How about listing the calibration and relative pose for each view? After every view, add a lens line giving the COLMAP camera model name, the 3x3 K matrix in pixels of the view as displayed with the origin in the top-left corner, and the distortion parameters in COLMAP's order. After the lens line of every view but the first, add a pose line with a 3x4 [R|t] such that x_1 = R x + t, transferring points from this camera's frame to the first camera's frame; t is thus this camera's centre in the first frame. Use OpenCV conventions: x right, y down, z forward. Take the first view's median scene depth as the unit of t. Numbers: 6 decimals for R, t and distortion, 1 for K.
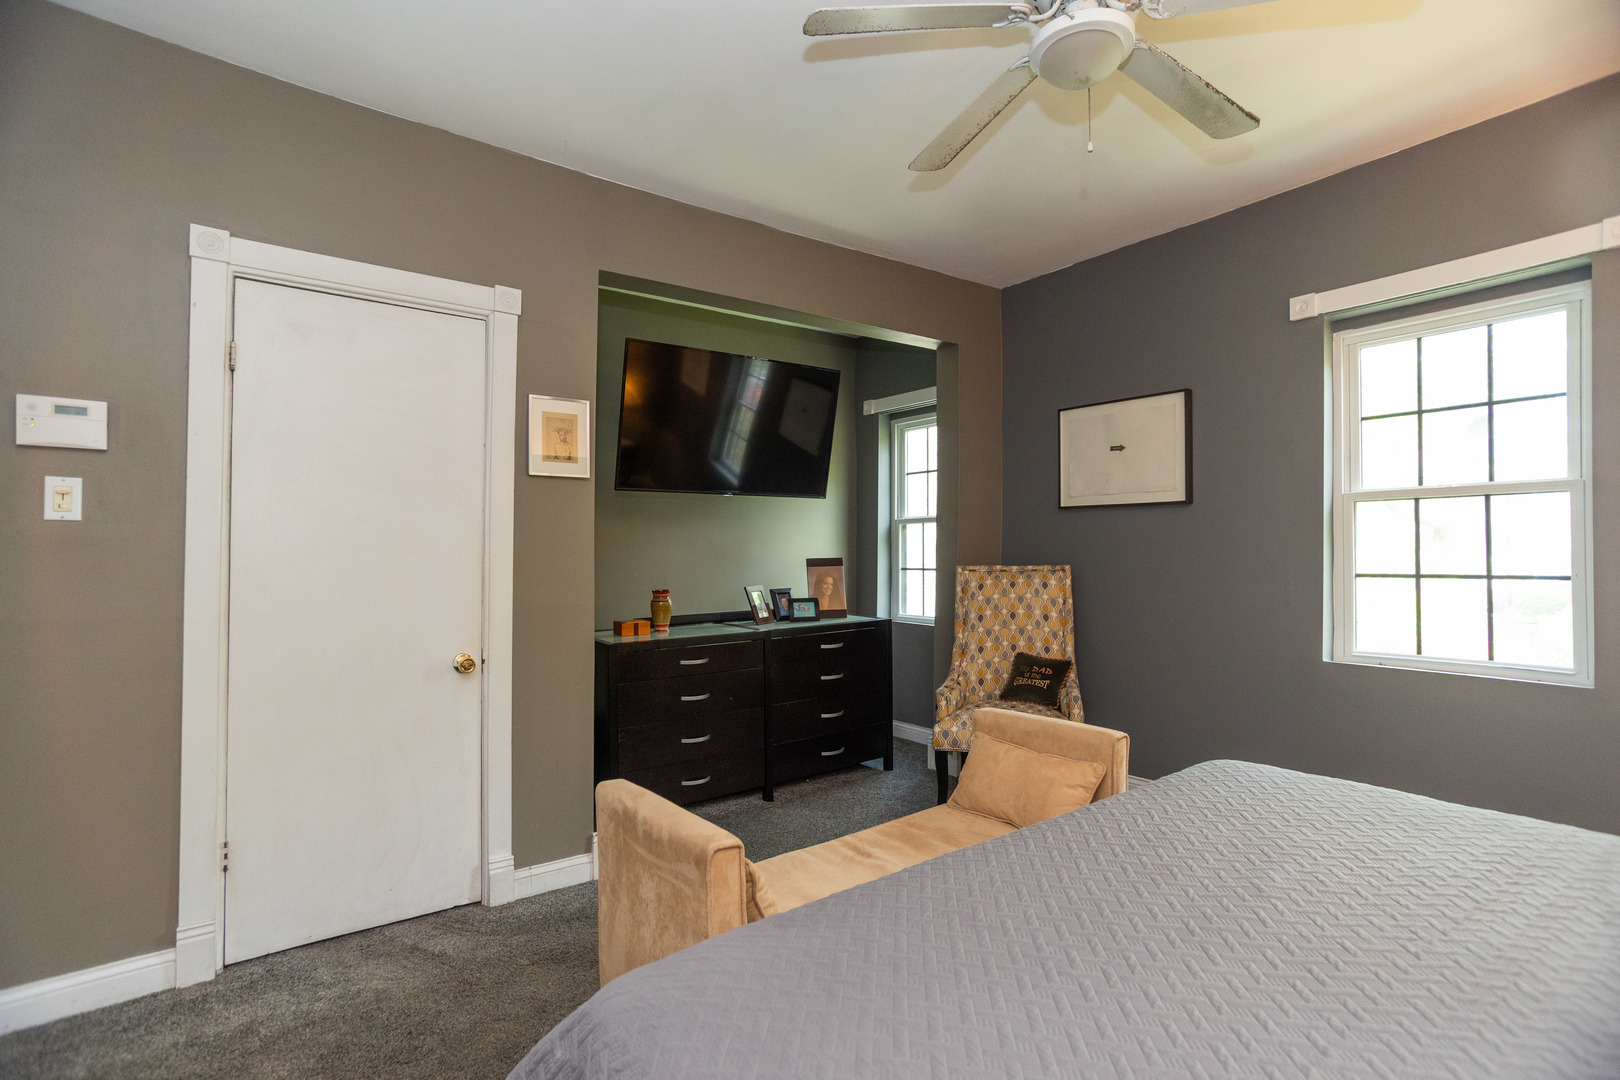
lens RADIAL K [[768.3, 0, 801.7], [0, 768.3, 542.8], [0, 0, 1]] dist [-0.079324, 0.044328]
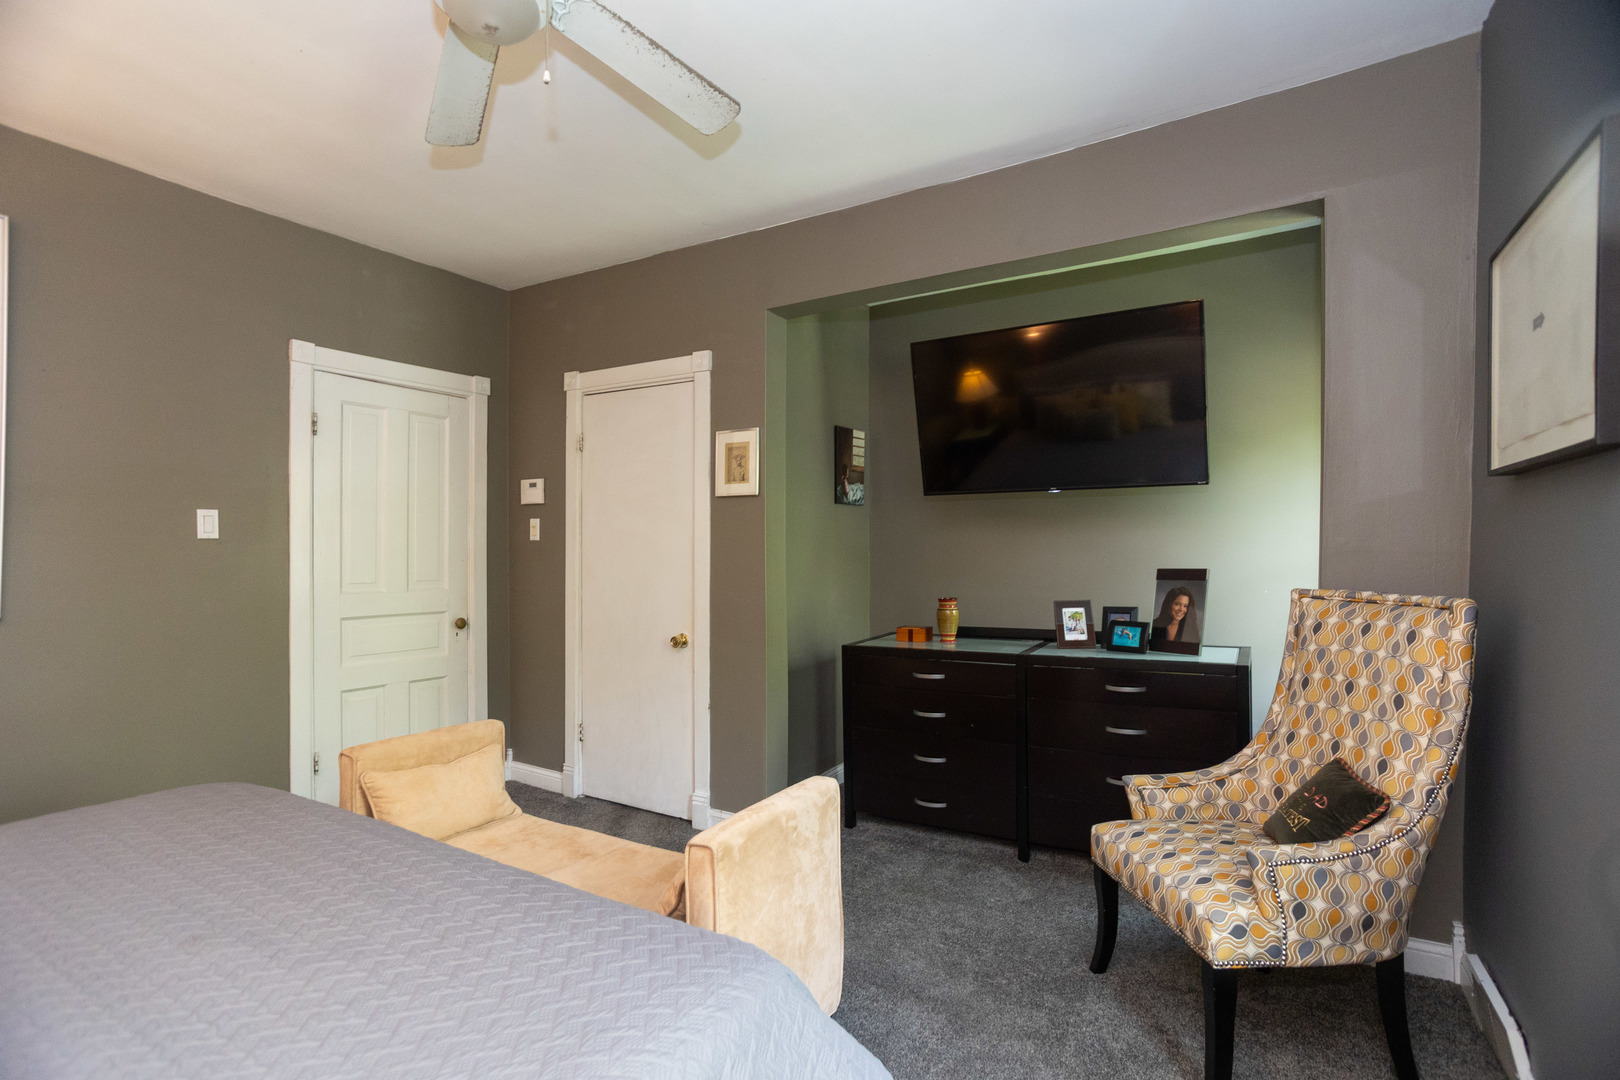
lens RADIAL K [[768.3, 0, 801.7], [0, 768.3, 542.8], [0, 0, 1]] dist [-0.079324, 0.044328]
pose [[0.383946, -0.003395, -0.923349, 0.617029], [0.010647, 0.999943, 0.000750, -0.009151], [0.923294, -0.010118, 0.383961, 0.463248]]
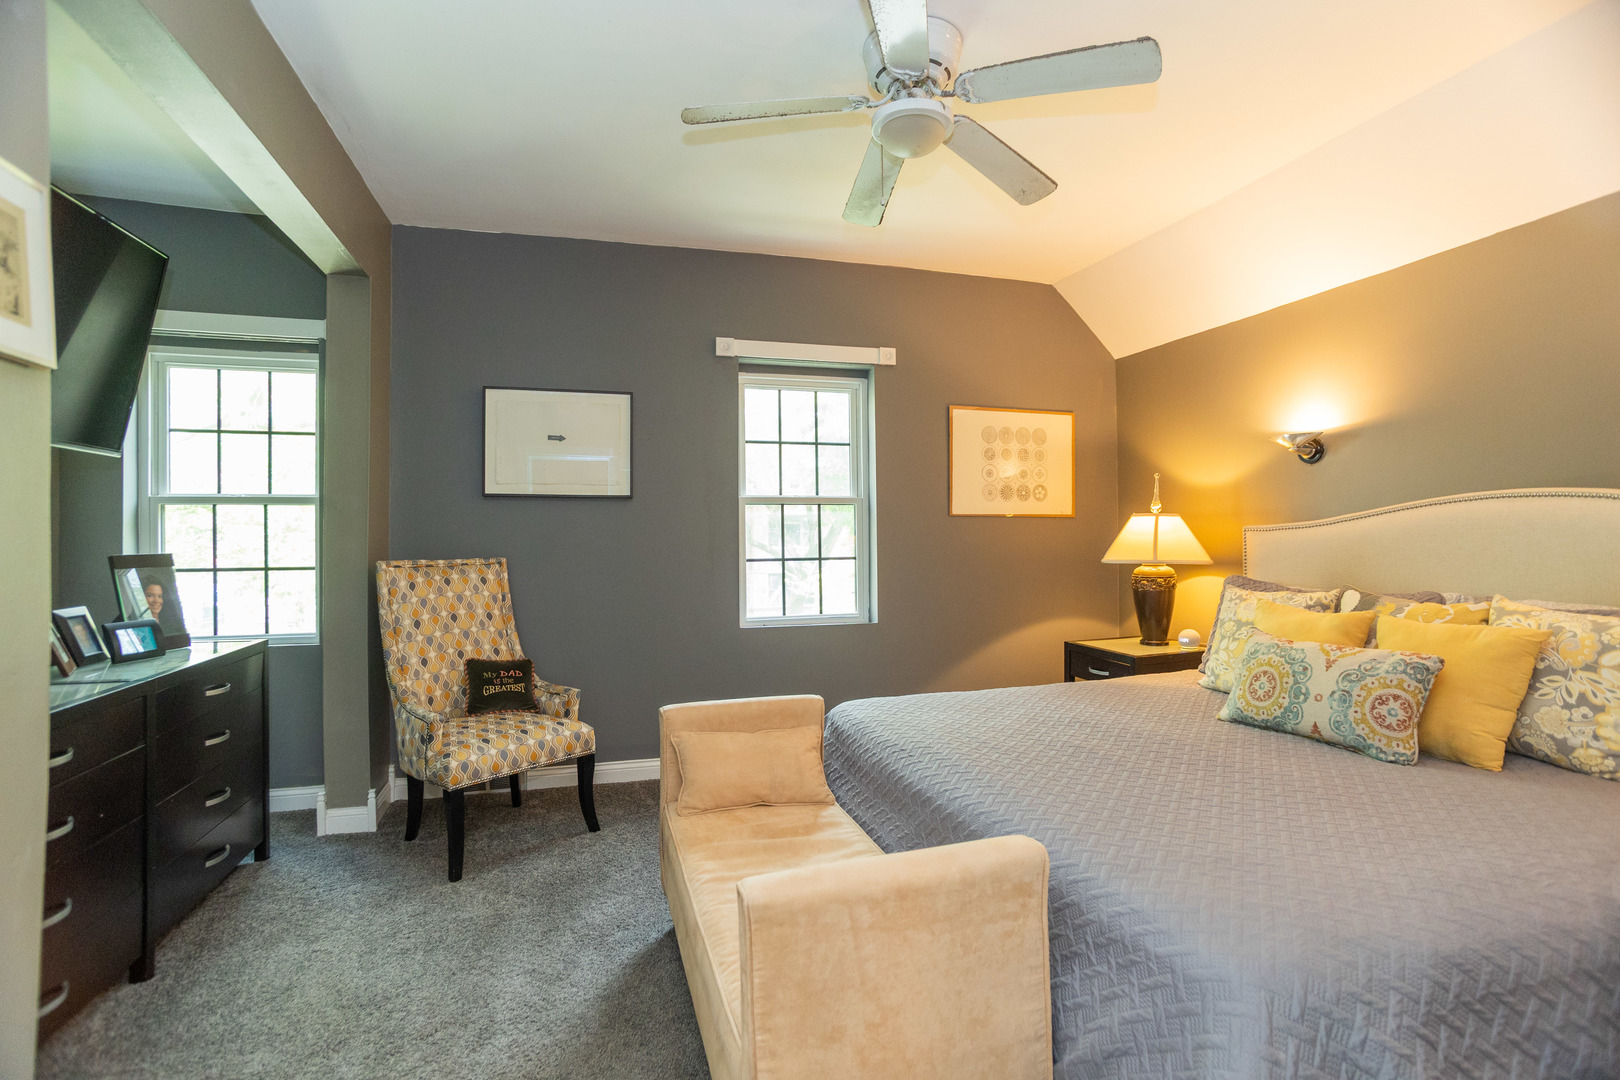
lens RADIAL K [[768.3, 0, 801.7], [0, 768.3, 542.8], [0, 0, 1]] dist [-0.079324, 0.044328]
pose [[0.350730, 0.003476, 0.936470, -0.388128], [-0.003661, 0.999991, -0.002341, 0.012324], [-0.936470, -0.002607, 0.350739, 0.343884]]
